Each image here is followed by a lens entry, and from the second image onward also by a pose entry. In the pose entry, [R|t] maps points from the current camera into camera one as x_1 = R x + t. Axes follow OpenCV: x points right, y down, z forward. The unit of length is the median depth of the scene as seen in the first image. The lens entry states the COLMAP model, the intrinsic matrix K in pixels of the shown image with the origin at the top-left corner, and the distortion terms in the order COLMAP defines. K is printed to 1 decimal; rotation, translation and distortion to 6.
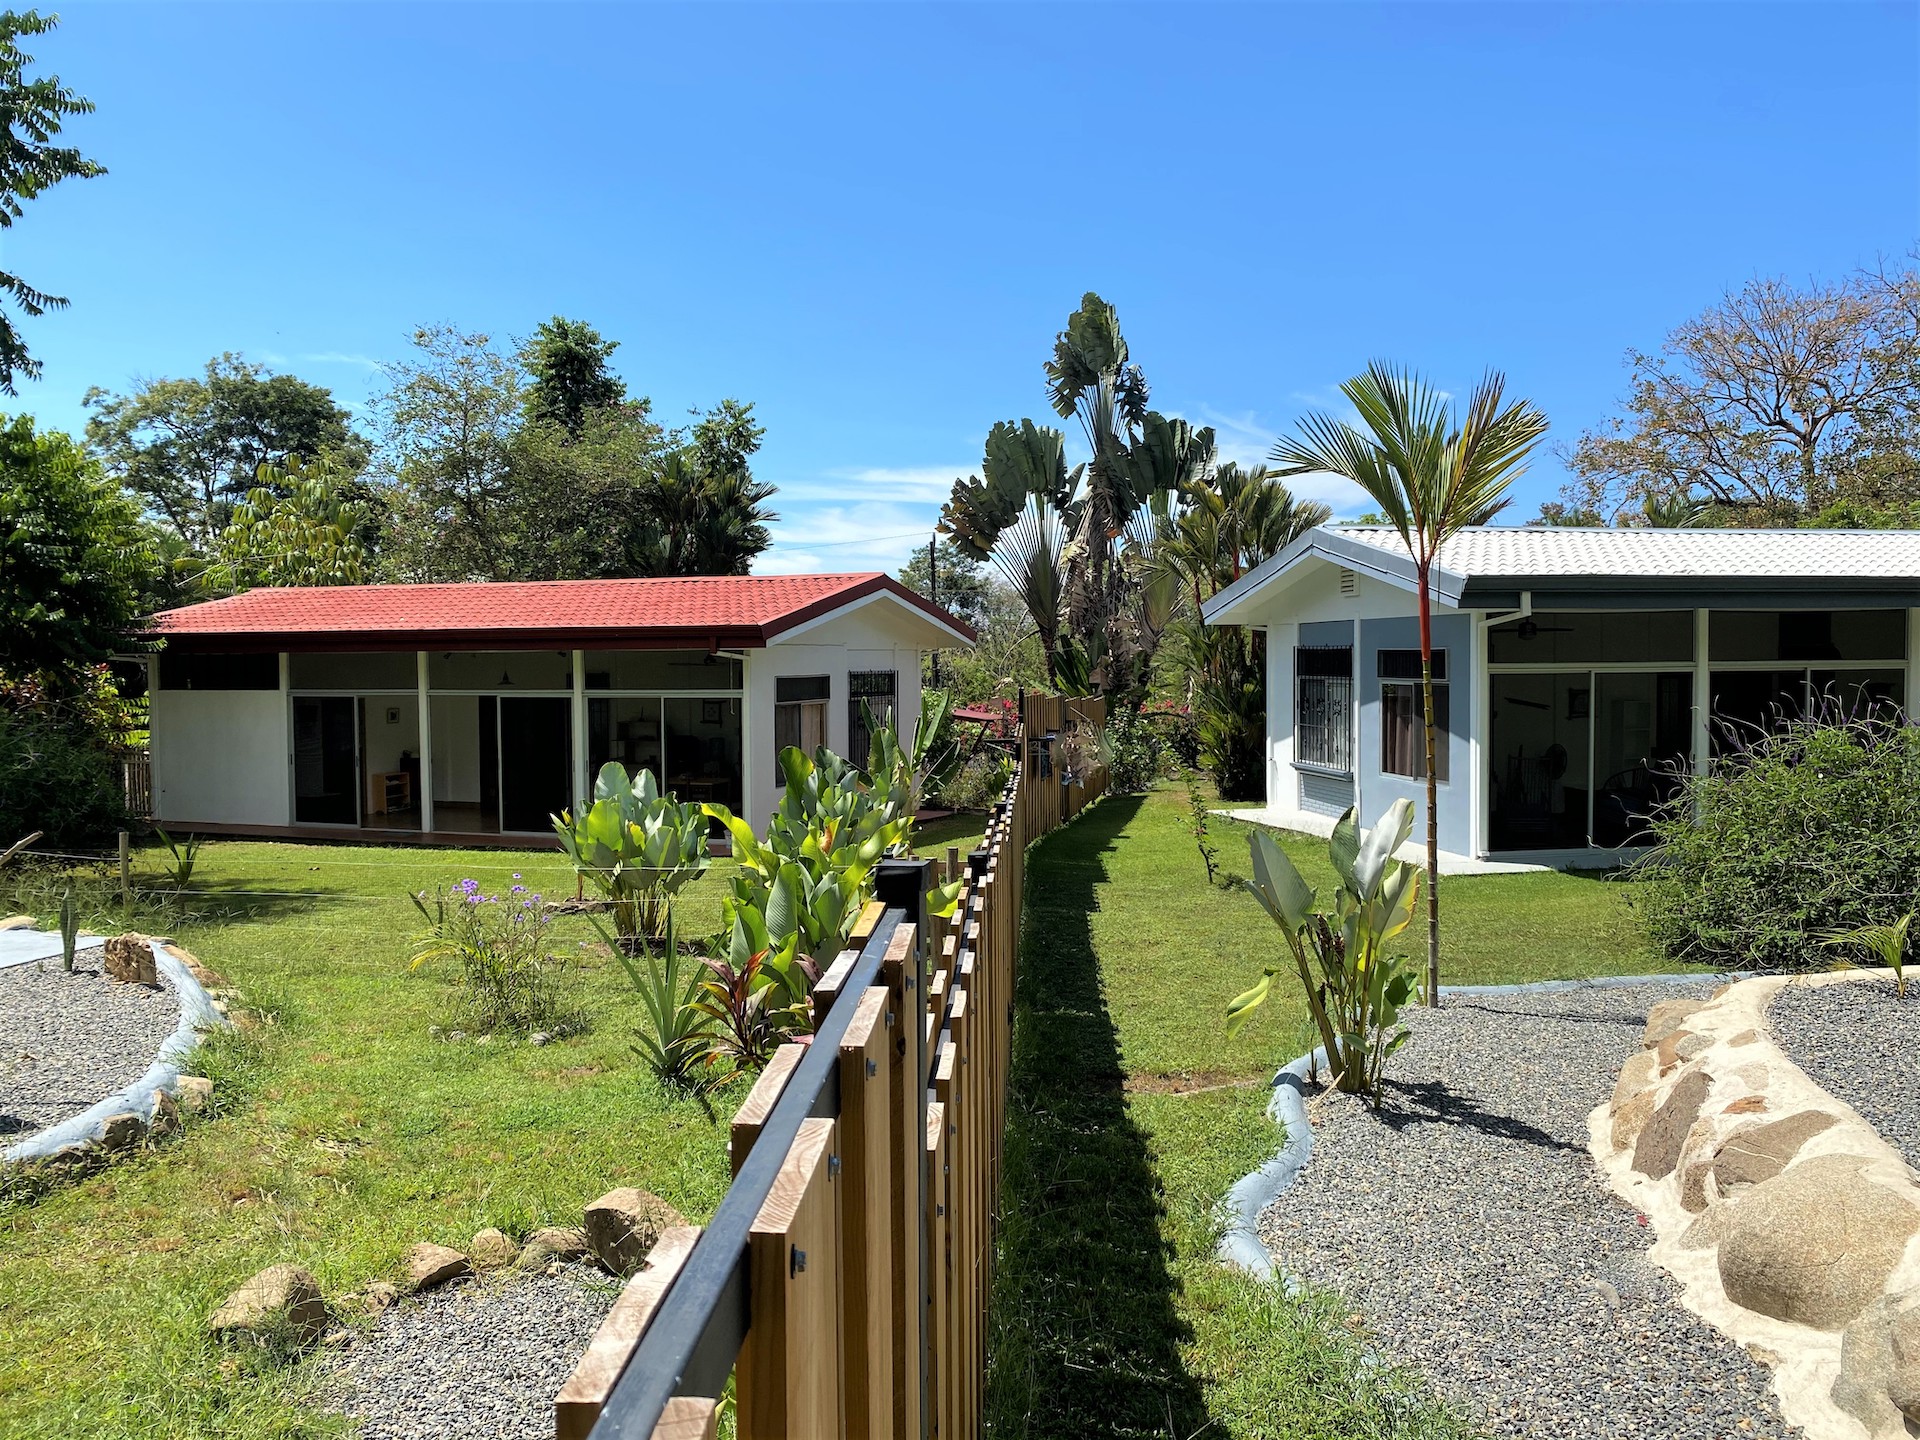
lens RADIAL K [[1497.4, 0, 960.0], [0, 1497.4, 720.0], [0, 0, 1]] dist [0.001091, -0.004840]
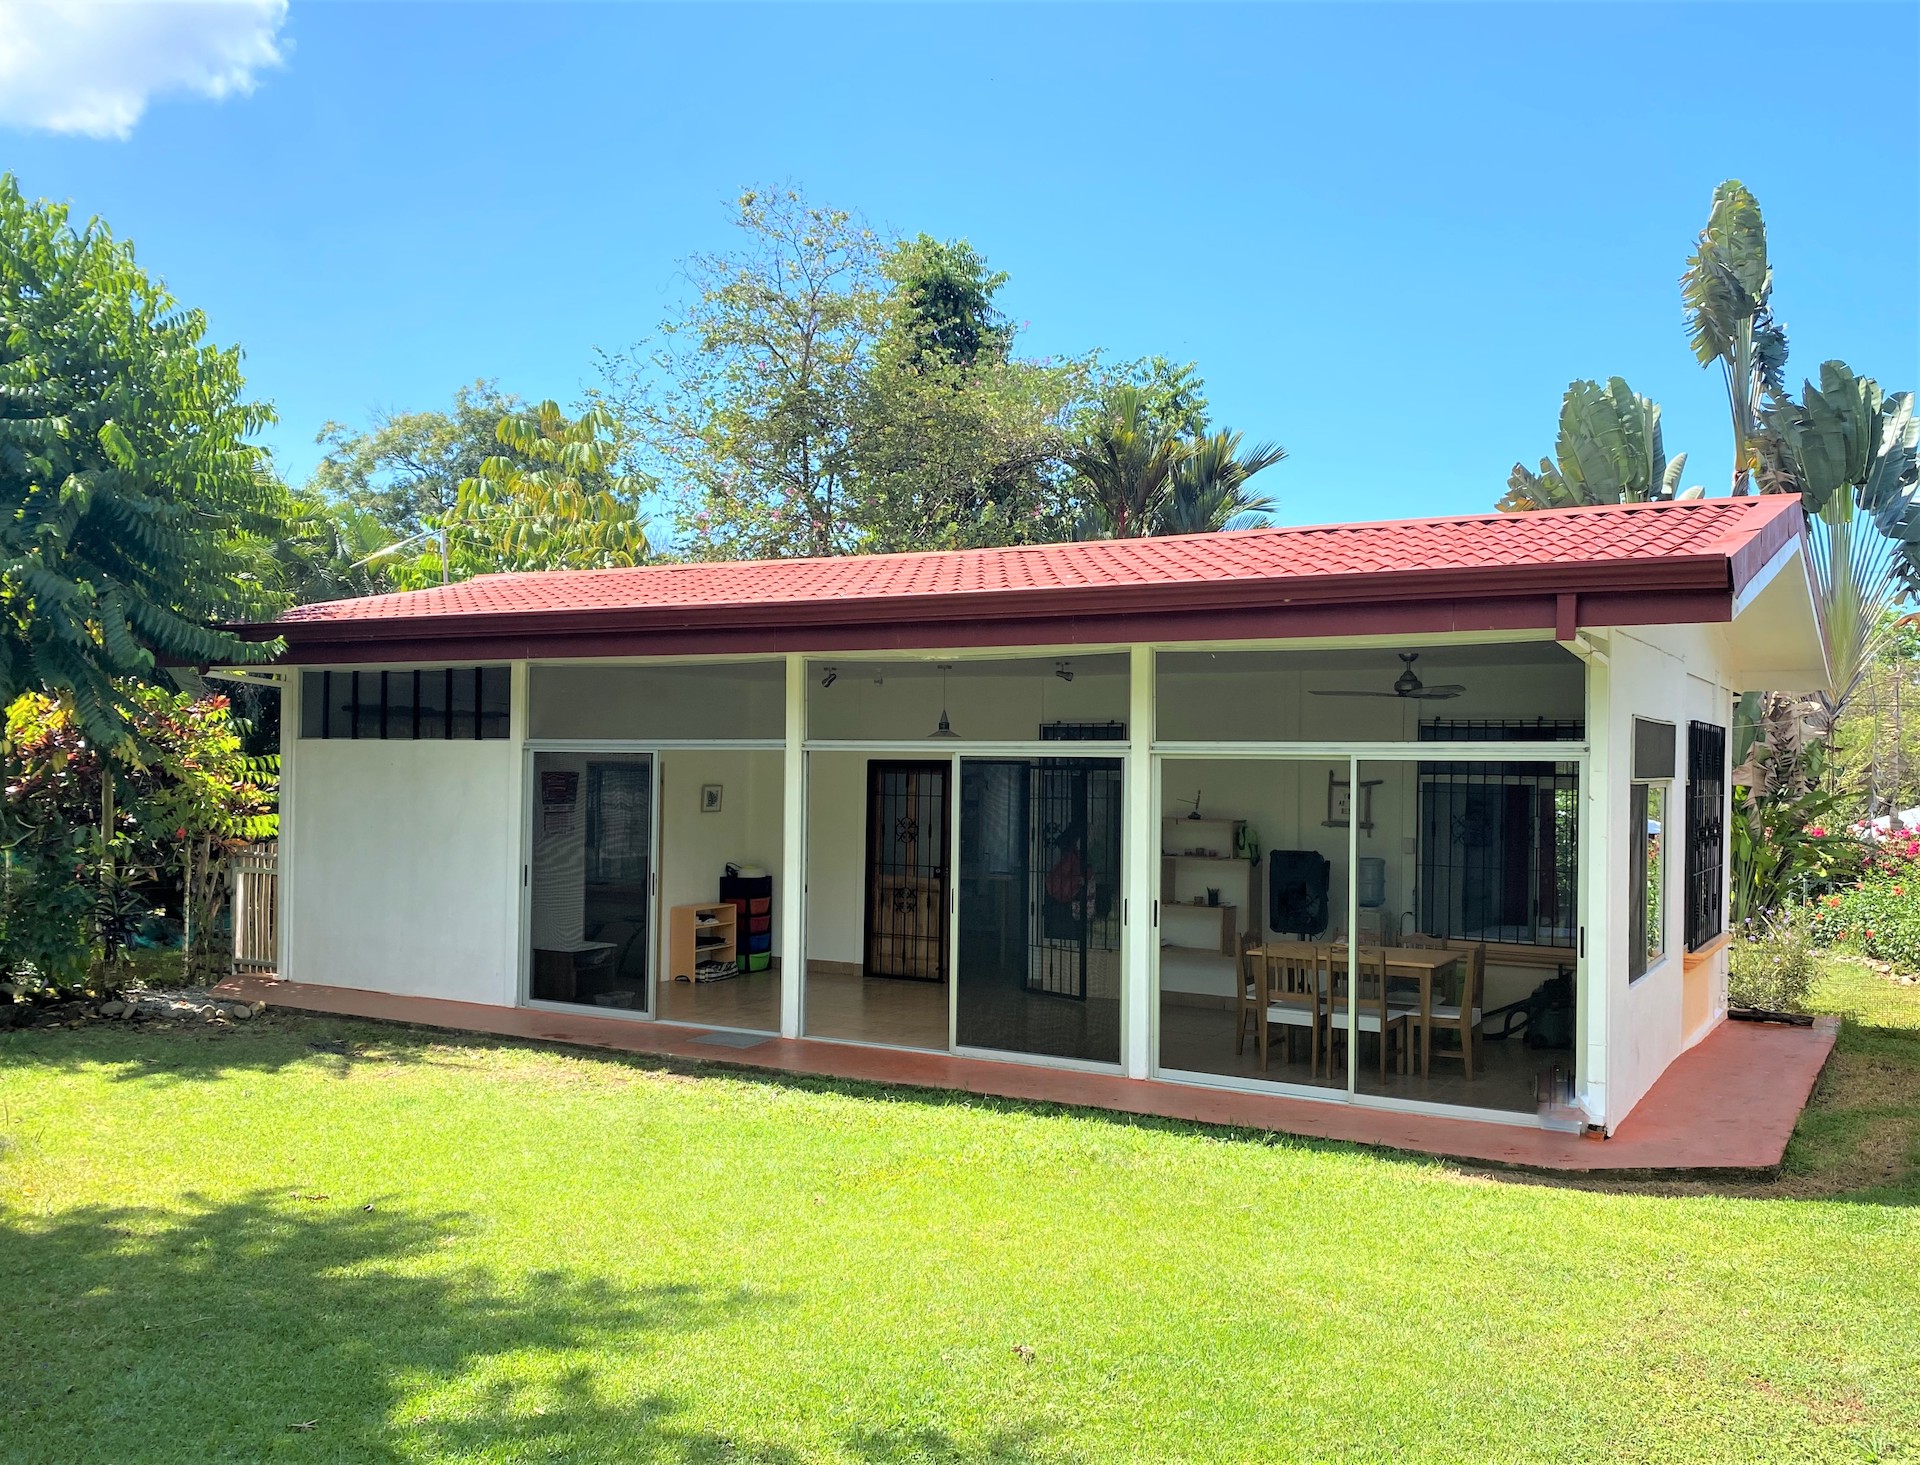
lens RADIAL K [[1572.7, 0, 960.0], [0, 1572.7, 732.5], [0, 0, 1]] dist [-0.000822, -0.001995]
pose [[0.987716, 0.015926, -0.155447, -0.157003], [-0.026577, 0.997420, -0.066684, 0.006874], [0.153984, 0.069996, 0.985591, 0.352960]]
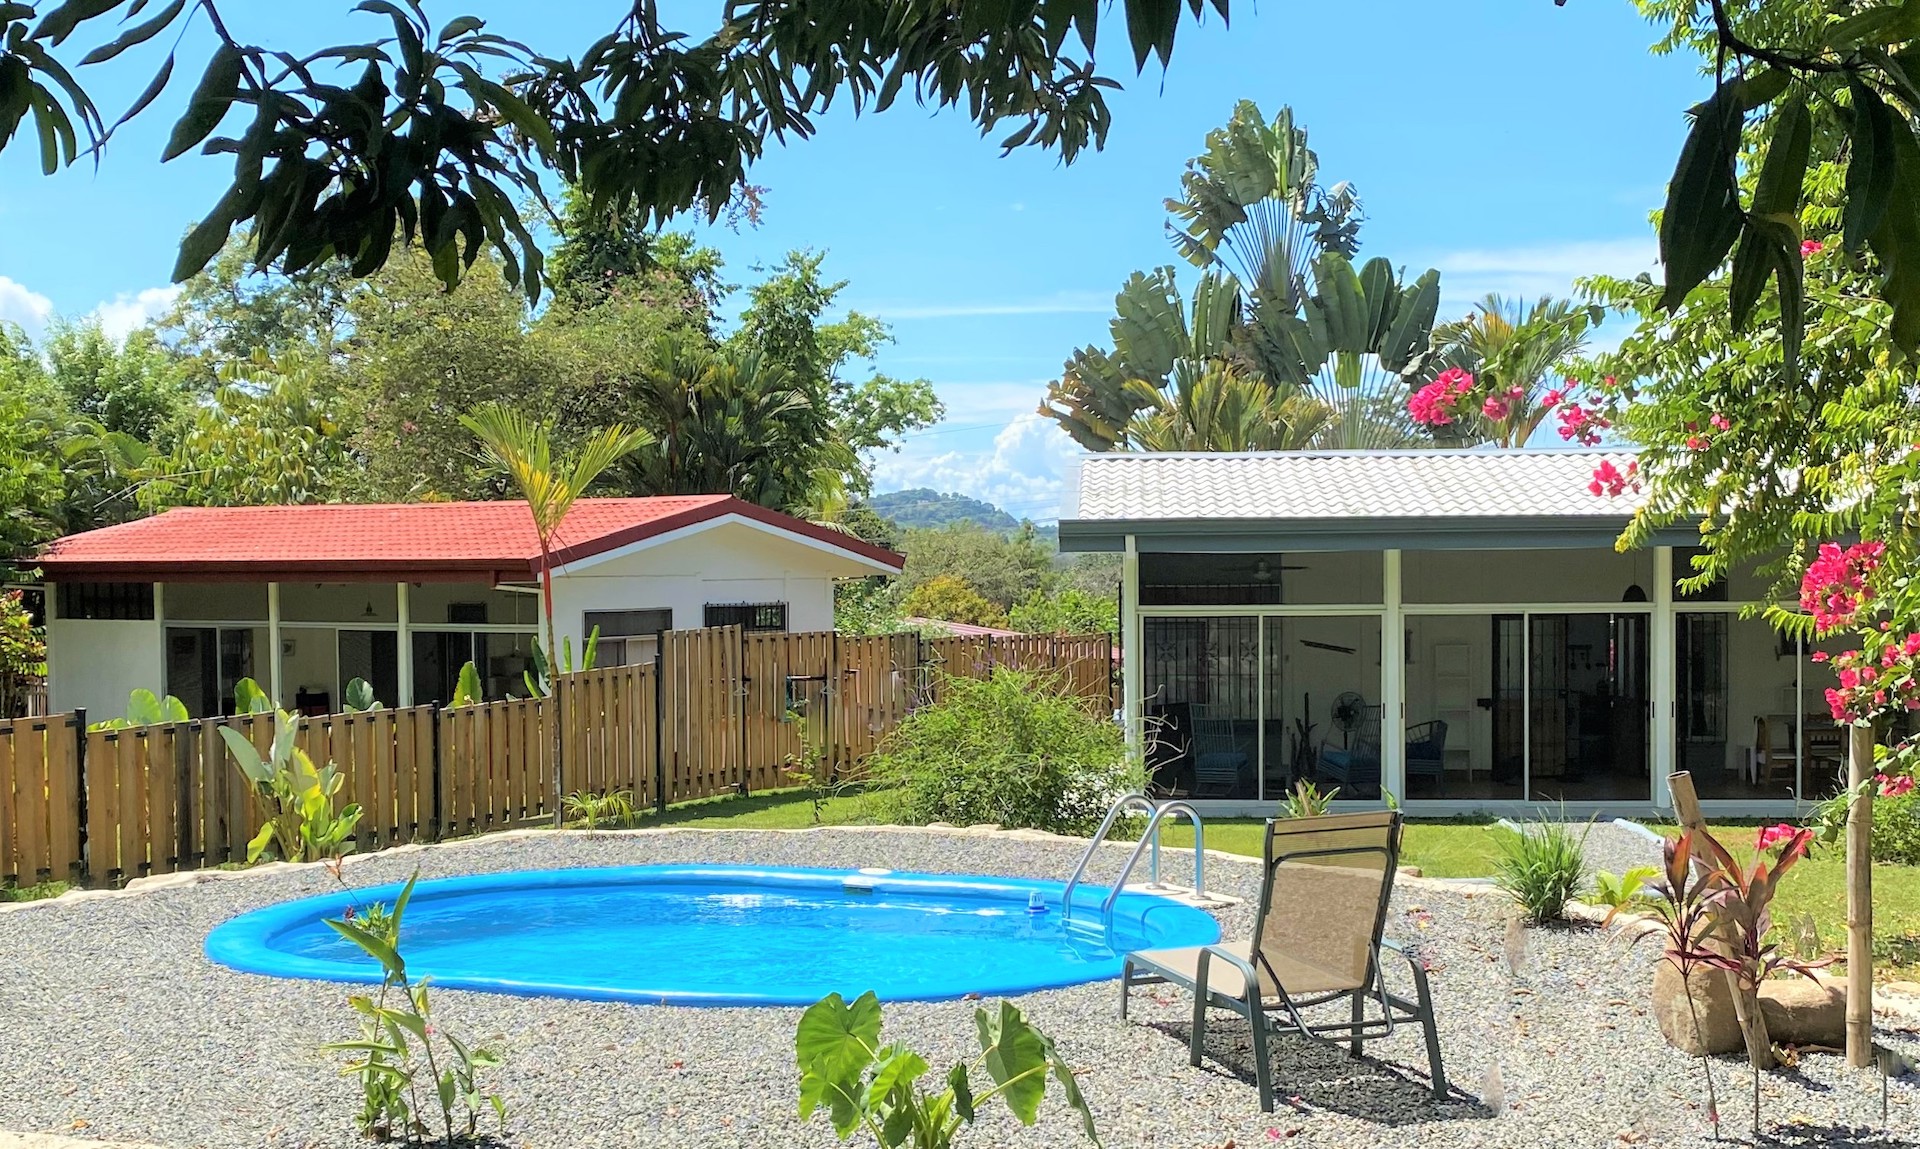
lens RADIAL K [[2445.3, 0, 960.0], [0, 2445.3, 574.5], [0, 0, 1]] dist [-0.001478, 0.009902]
pose [[0.968149, 0.002071, -0.250365, 0.319683], [-0.010904, 0.999366, -0.033900, -0.001200], [0.250136, 0.035550, 0.967558, -0.286886]]
